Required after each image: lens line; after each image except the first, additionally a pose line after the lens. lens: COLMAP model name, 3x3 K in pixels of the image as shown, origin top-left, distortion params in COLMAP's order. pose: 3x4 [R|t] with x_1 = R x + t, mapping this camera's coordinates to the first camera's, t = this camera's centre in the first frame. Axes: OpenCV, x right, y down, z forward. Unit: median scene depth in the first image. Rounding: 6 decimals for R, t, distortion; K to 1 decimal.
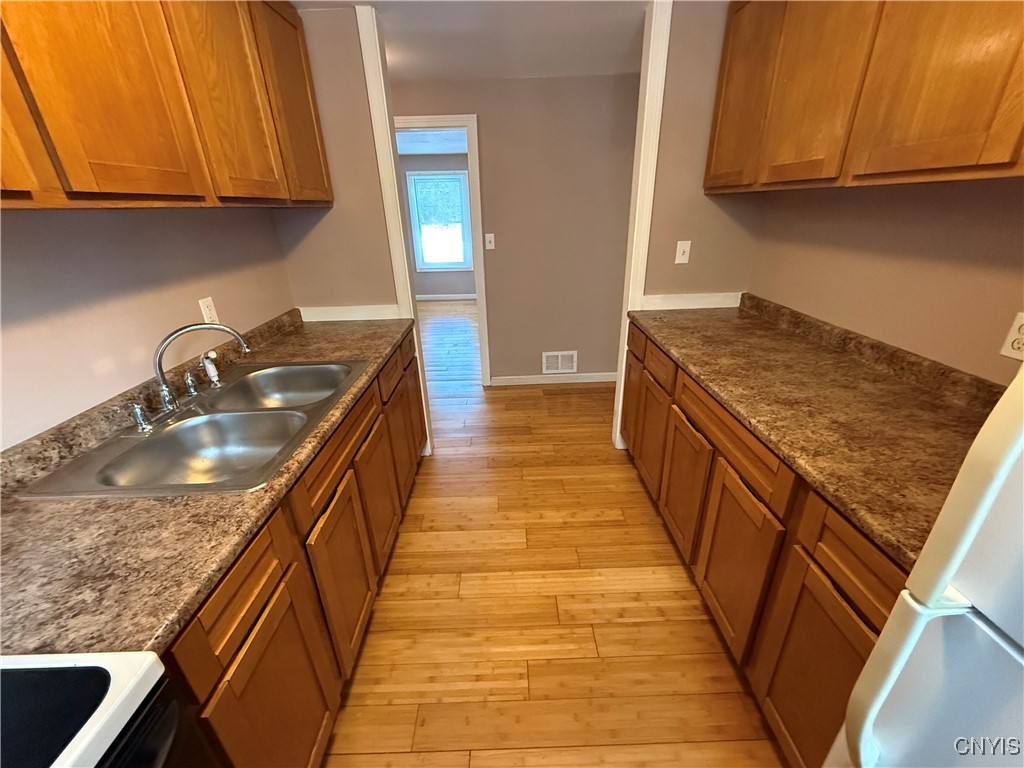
lens RADIAL K [[407.0, 0, 510.1], [0, 407.0, 384.1], [0, 0, 1]] dist [-0.000026, -0.000187]
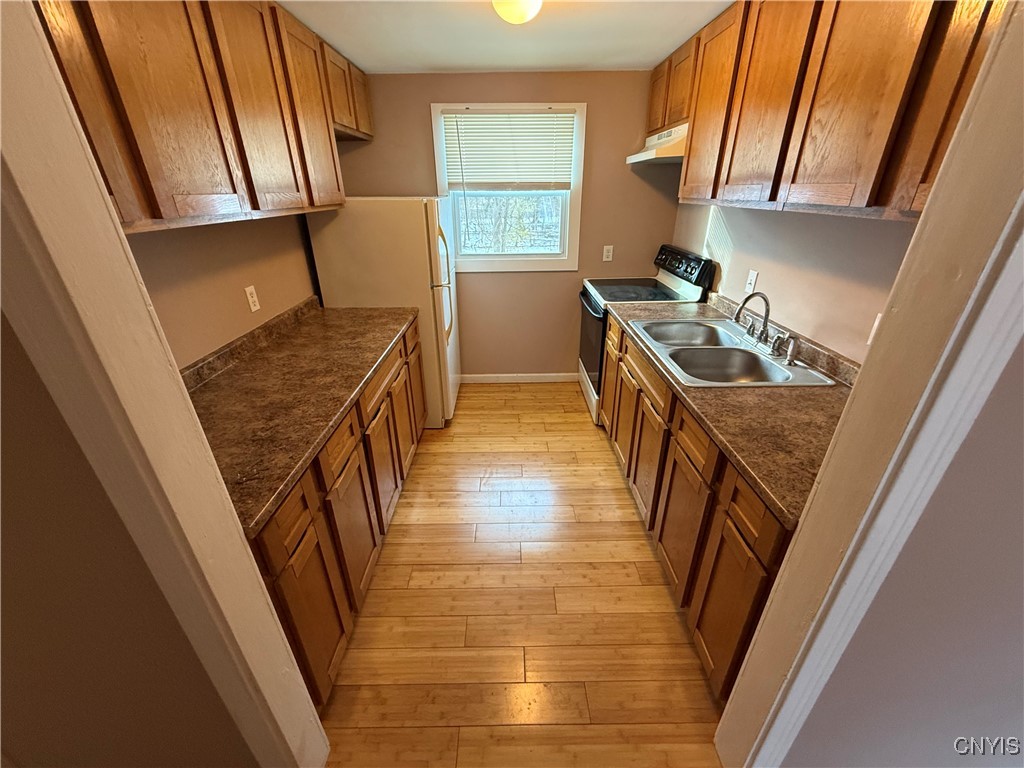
lens RADIAL K [[407.0, 0, 510.1], [0, 407.0, 384.1], [0, 0, 1]] dist [-0.000026, -0.000187]
pose [[-0.999060, 0.038732, 0.019450, 0.039665], [0.040053, 0.653625, 0.755758, -0.836641], [0.016559, 0.755826, -0.654563, 1.731991]]
